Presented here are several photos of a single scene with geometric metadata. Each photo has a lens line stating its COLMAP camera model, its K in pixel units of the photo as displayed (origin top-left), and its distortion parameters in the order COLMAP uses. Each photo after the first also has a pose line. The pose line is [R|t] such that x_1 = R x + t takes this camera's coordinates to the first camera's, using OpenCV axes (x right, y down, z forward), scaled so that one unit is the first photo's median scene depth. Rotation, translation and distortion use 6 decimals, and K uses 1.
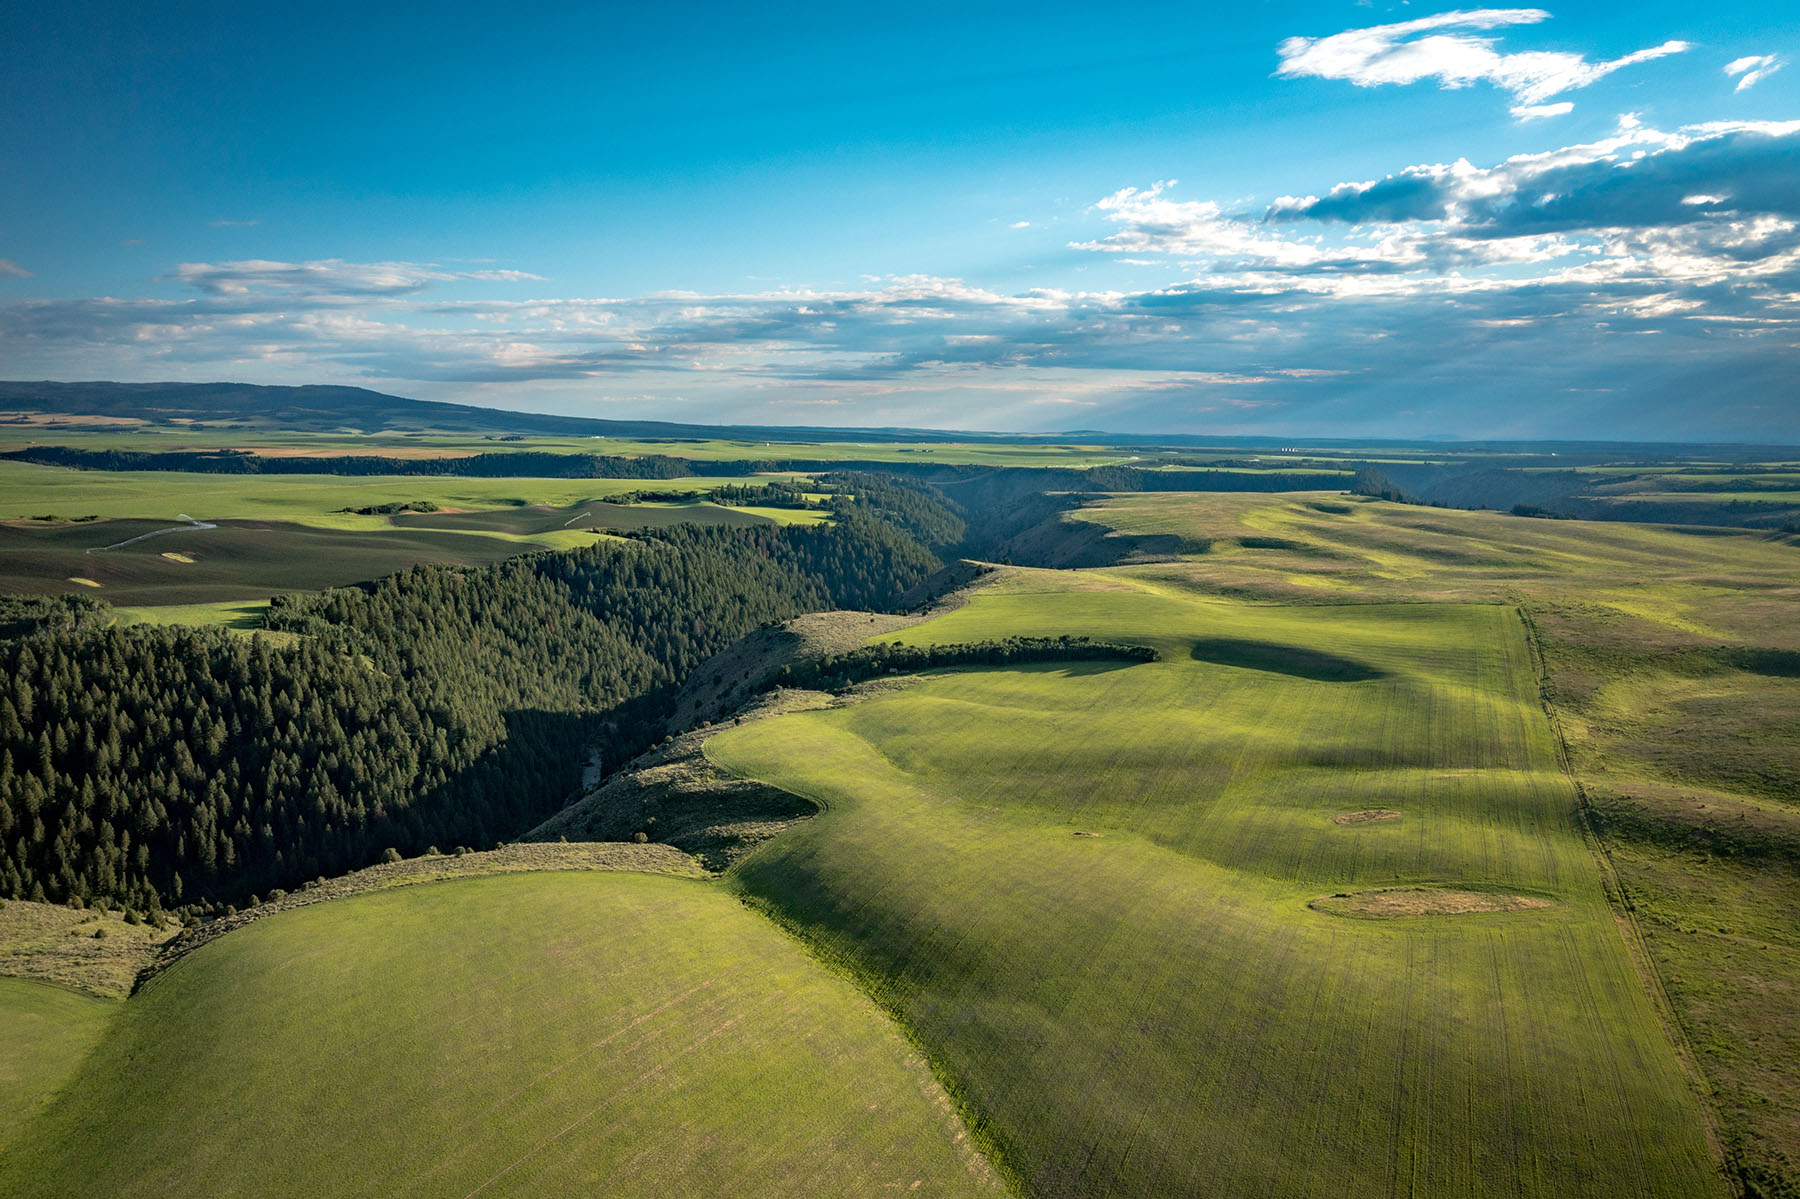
lens RADIAL K [[1428.7, 0, 901.0], [0, 1428.7, 599.6], [0, 0, 1]] dist [0.008668, 0.003861]
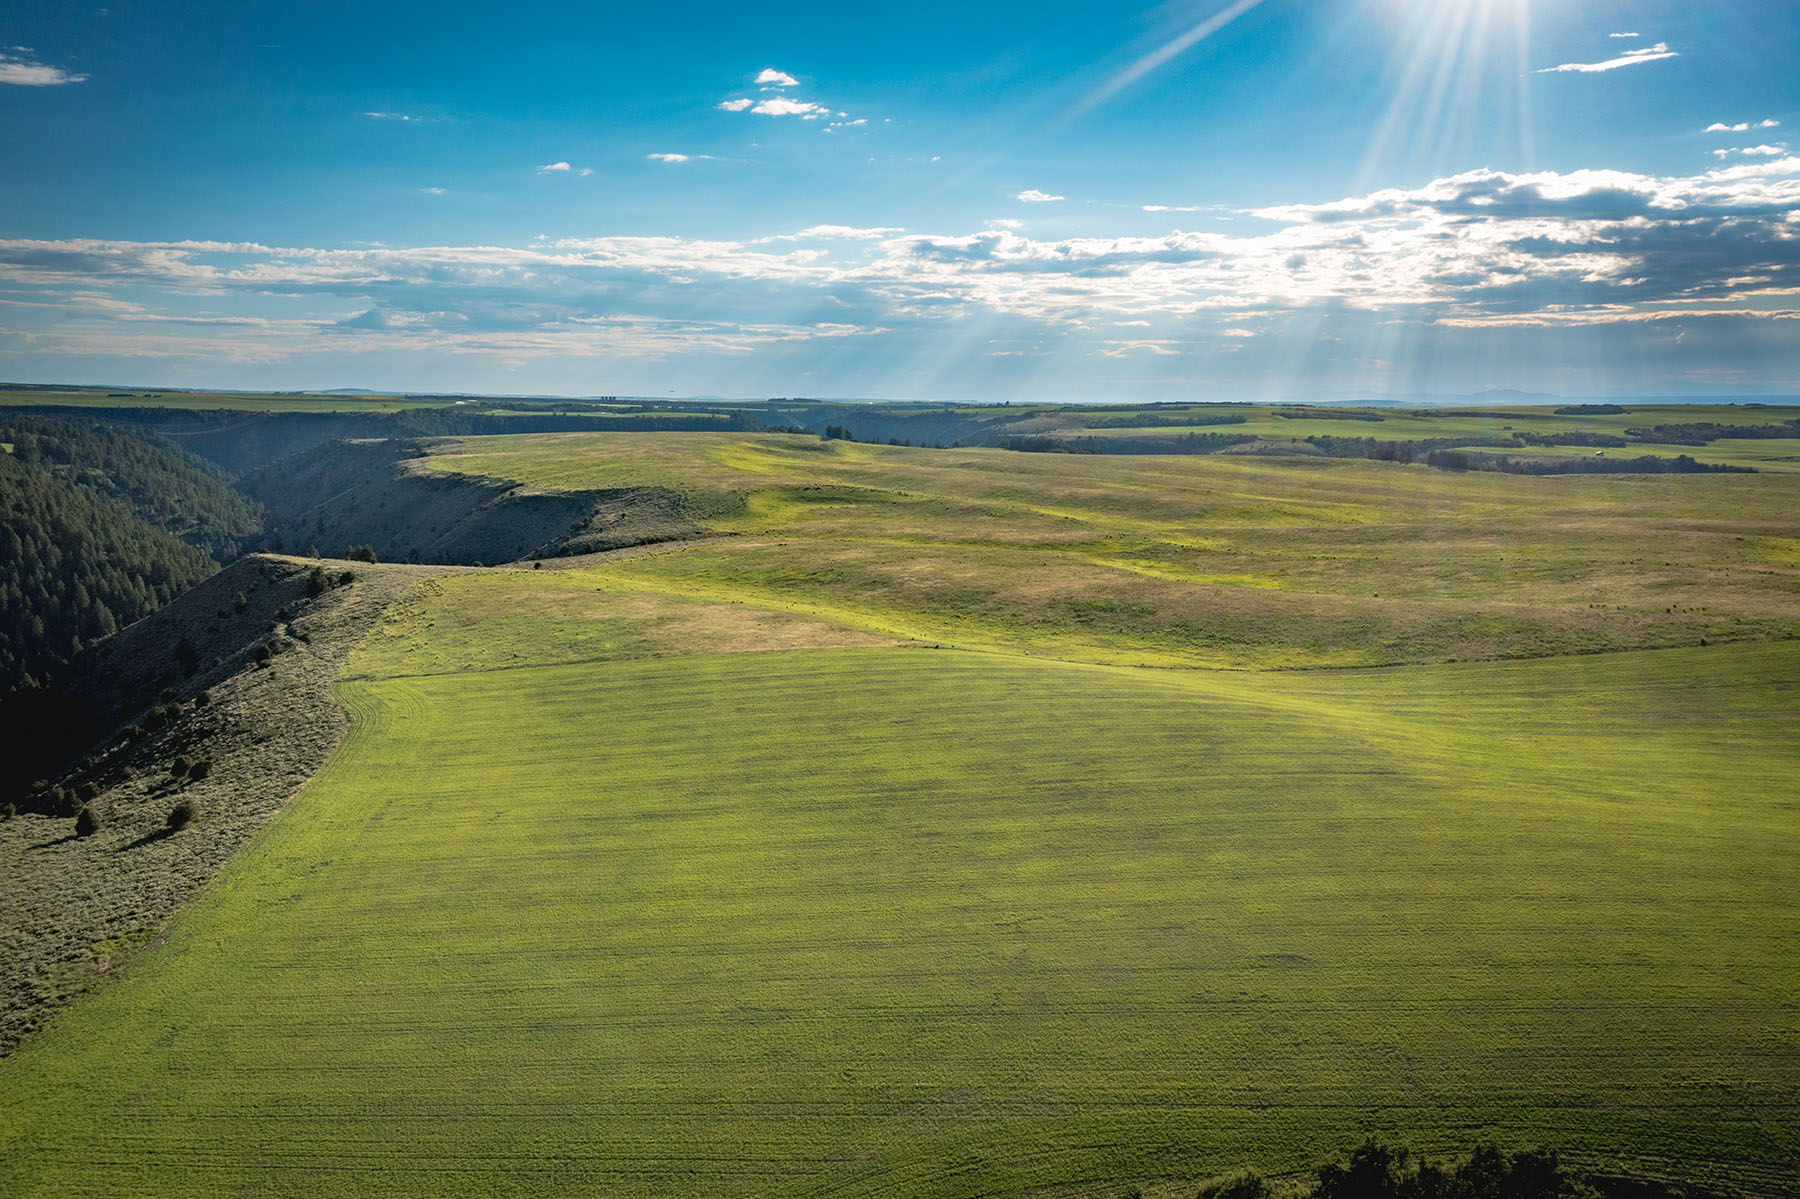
lens RADIAL K [[1428.7, 0, 900.2], [0, 1428.7, 599.5], [0, 0, 1]] dist [0.008668, 0.003861]
pose [[0.879674, -0.070377, 0.470341, 0.005360], [0.058150, 0.997486, 0.040495, -0.012701], [-0.472009, -0.008272, 0.881555, 0.325304]]
